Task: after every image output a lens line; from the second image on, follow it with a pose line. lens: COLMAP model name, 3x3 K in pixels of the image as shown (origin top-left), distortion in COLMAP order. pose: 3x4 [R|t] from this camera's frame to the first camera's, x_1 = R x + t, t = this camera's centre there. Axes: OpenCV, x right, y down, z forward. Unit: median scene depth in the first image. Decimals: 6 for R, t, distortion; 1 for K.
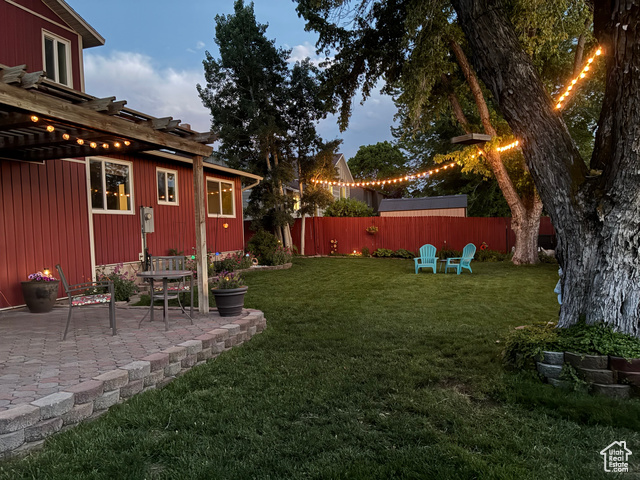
lens RADIAL K [[488.5, 0, 320.0], [0, 488.5, 242.2], [0, 0, 1]] dist [0.028394, -0.025630]
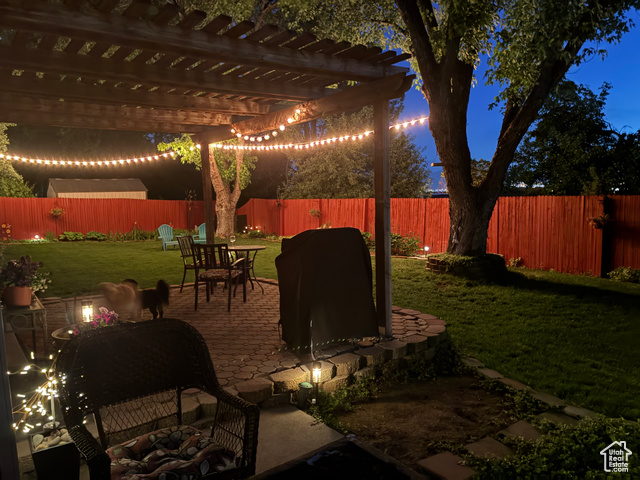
lens RADIAL K [[488.5, 0, 320.6], [0, 488.5, 239.0], [0, 0, 1]] dist [0.028394, -0.025630]
pose [[0.566135, -0.055075, 0.822470, -0.388027], [0.027900, 0.998474, 0.047656, -0.005083], [-0.823840, -0.004033, 0.566808, 0.062976]]
